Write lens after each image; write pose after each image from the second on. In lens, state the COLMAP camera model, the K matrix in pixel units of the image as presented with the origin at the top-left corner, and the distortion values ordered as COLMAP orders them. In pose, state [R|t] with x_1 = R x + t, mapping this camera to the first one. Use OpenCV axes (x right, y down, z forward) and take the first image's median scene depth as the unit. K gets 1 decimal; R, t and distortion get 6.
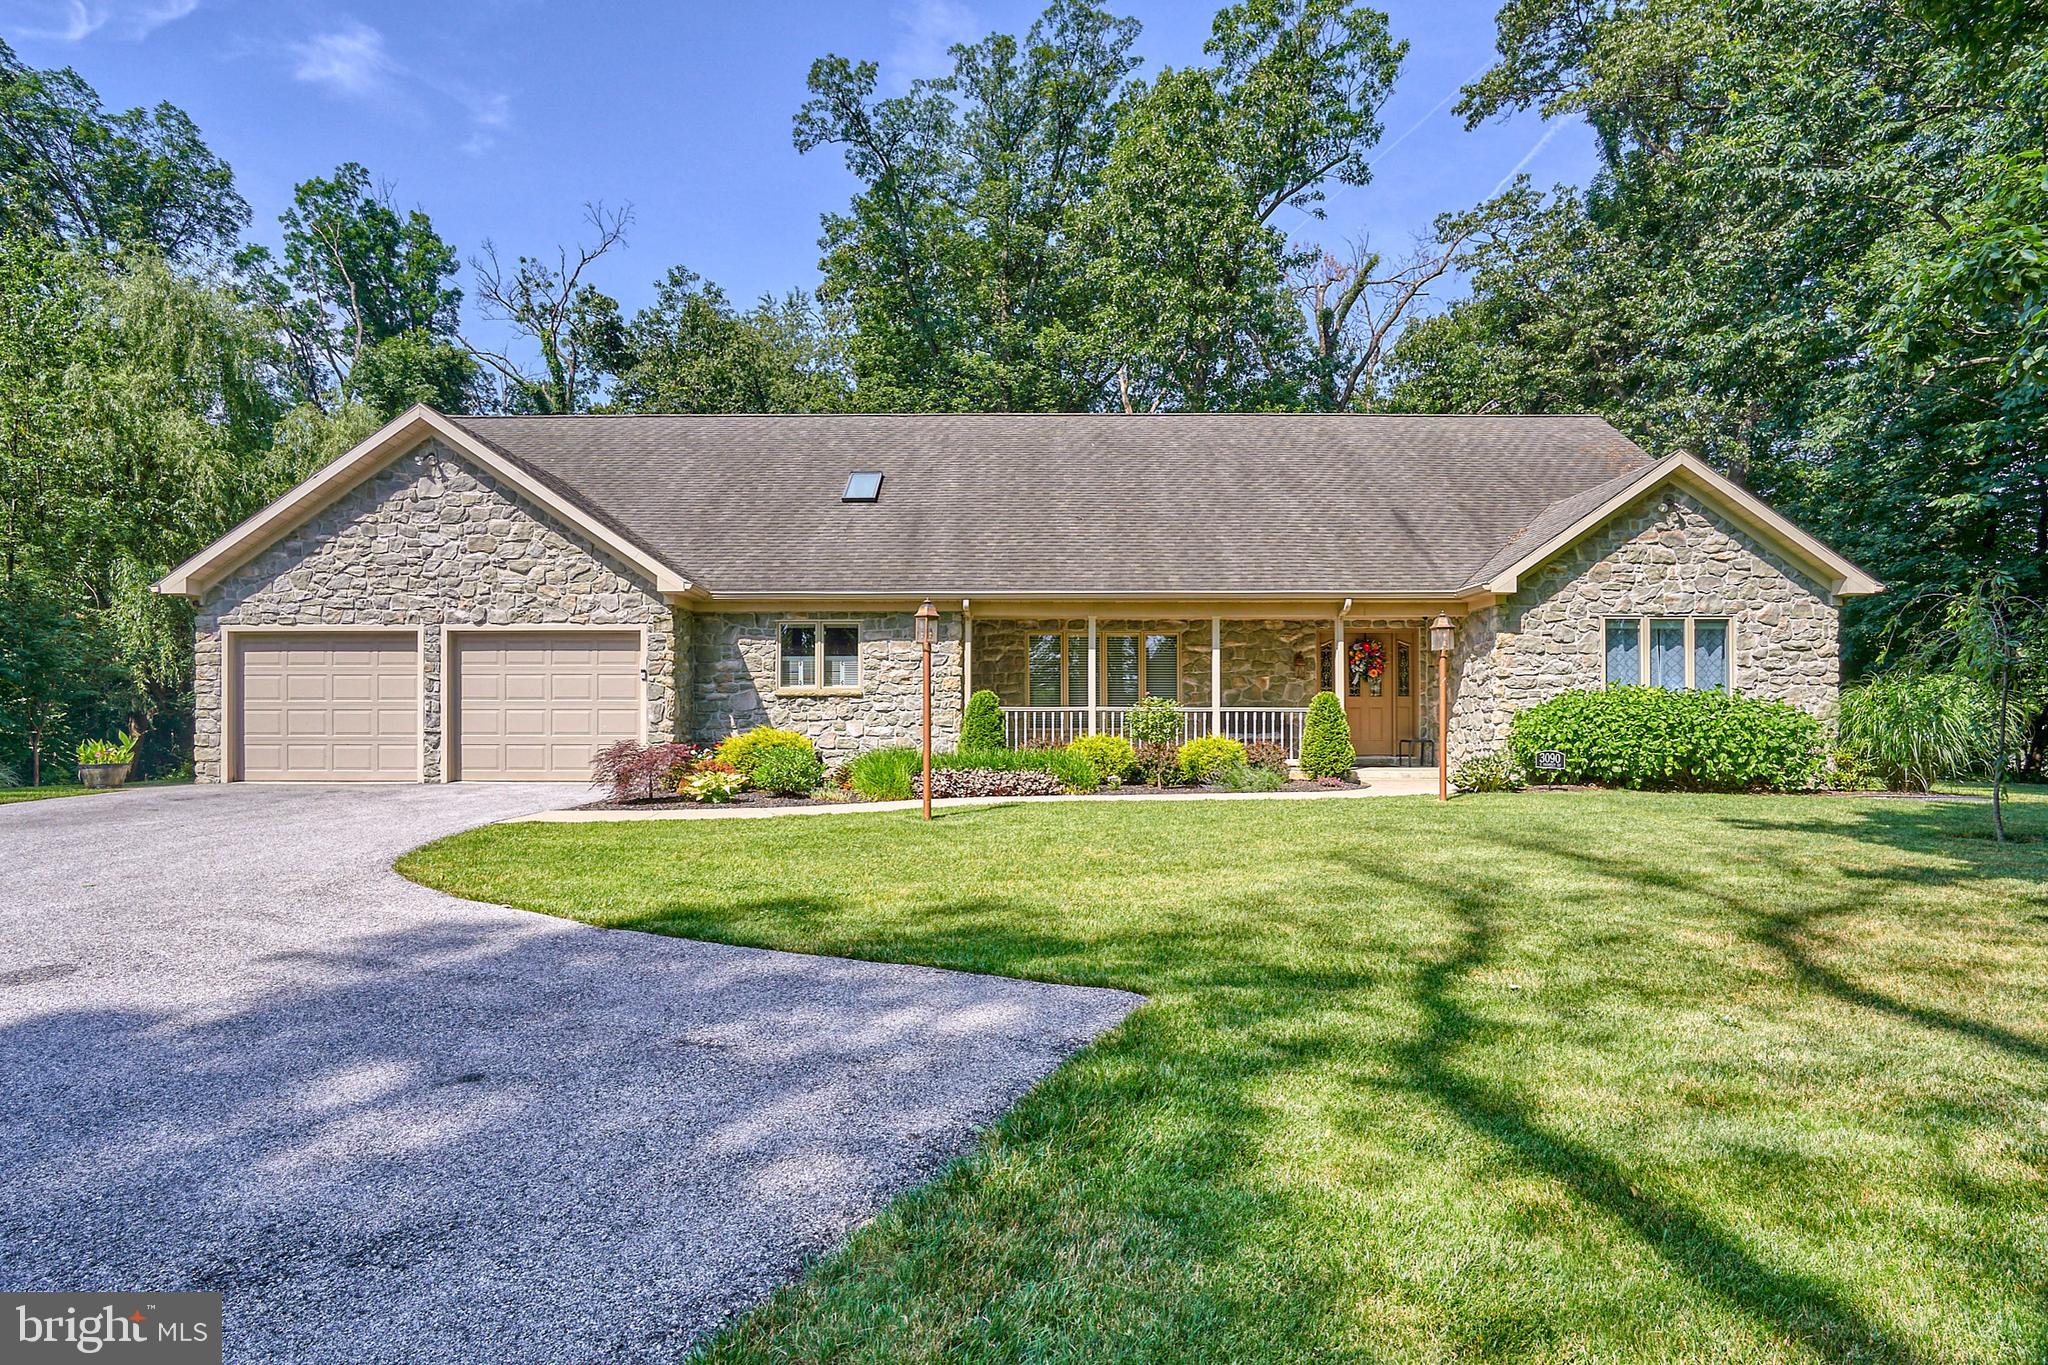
lens RADIAL K [[1109.1, 0, 1038.8], [0, 1109.1, 718.8], [0, 0, 1]] dist [-0.021906, -0.000005]
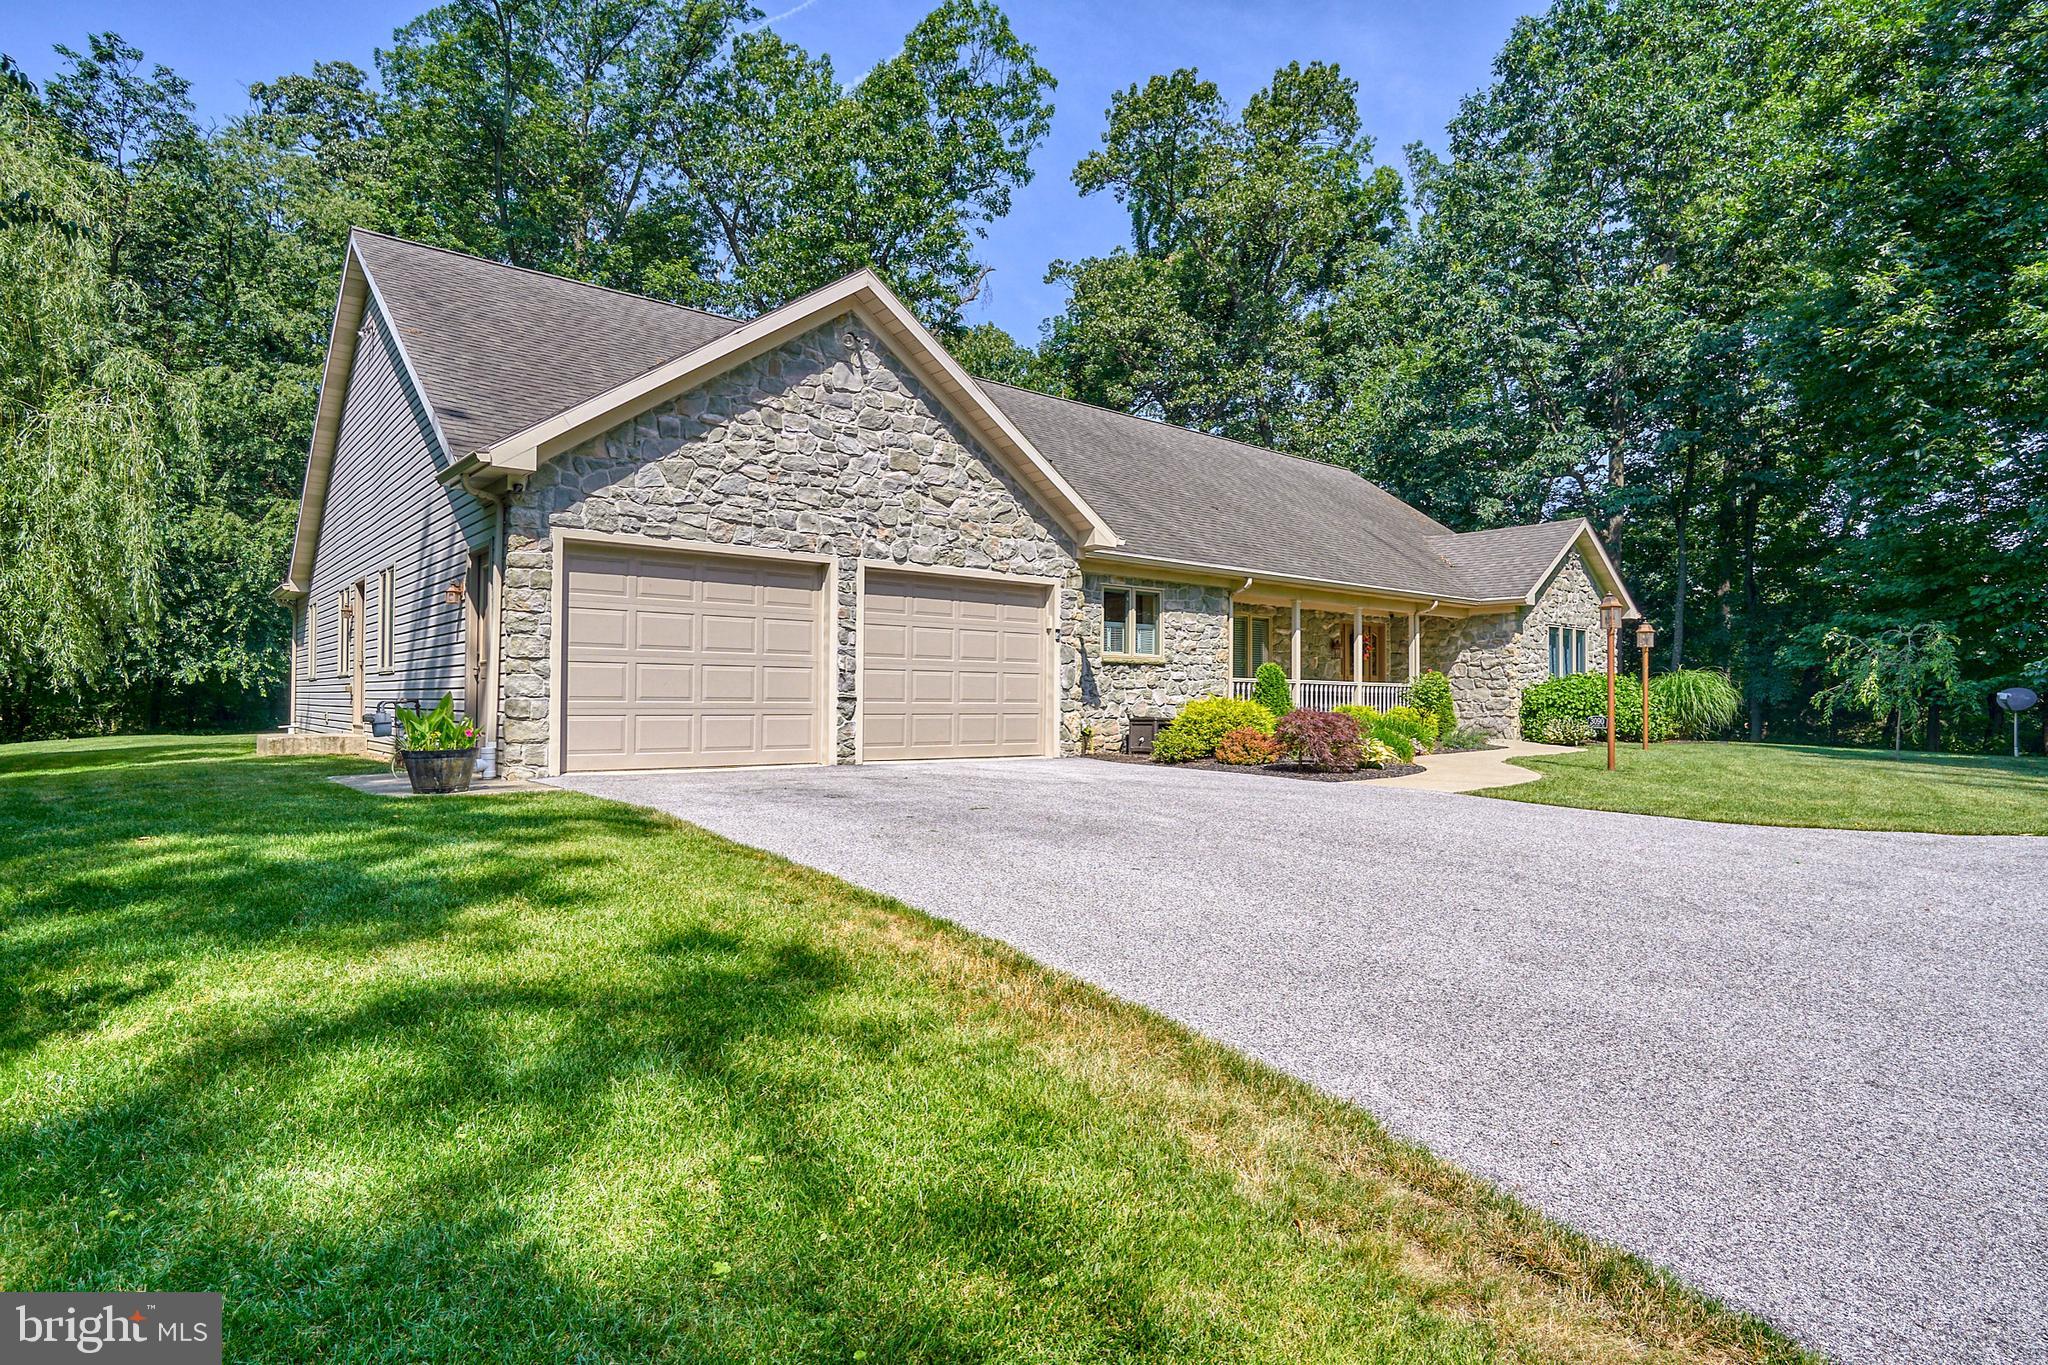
lens RADIAL K [[1088.1, 0, 1024.0], [0, 1088.1, 682.5], [0, 0, 1]] dist [-0.029530, 0.000818]
pose [[0.765181, 0.016283, 0.643610, -0.939986], [-0.011338, 0.999866, -0.011816, 0.009066], [-0.643716, 0.001744, 0.765263, 0.345213]]
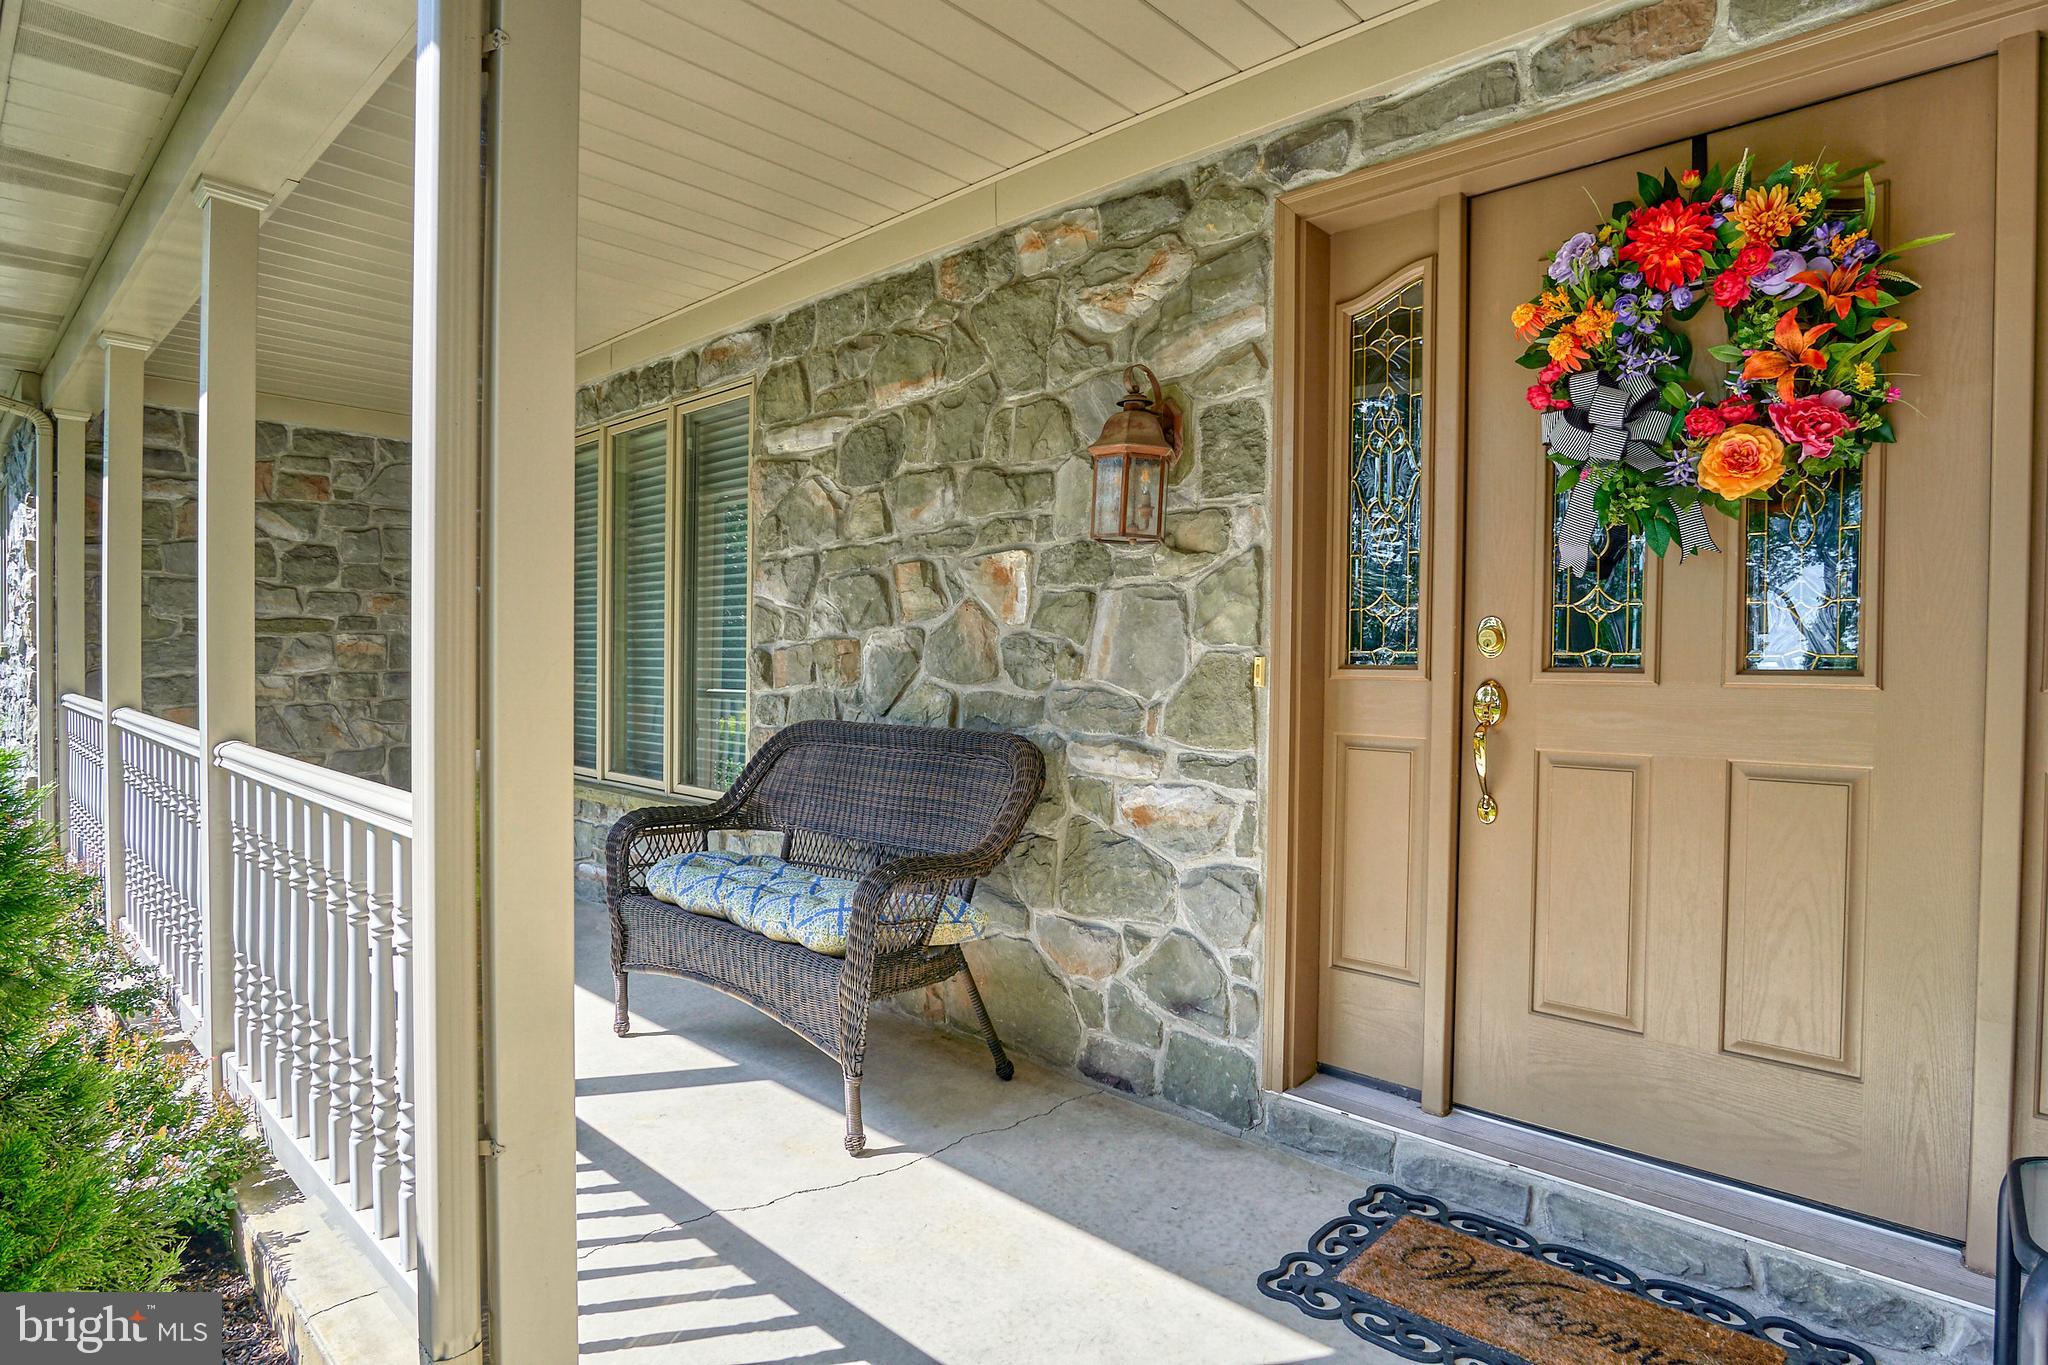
lens RADIAL K [[1088.1, 0, 1024.0], [0, 1088.1, 682.5], [0, 0, 1]] dist [-0.029530, 0.000818]
pose [[0.727907, 0.024348, -0.685243, 0.379551], [-0.010037, 0.999641, 0.024857, -0.025195], [0.685602, -0.011215, 0.727890, 1.022899]]
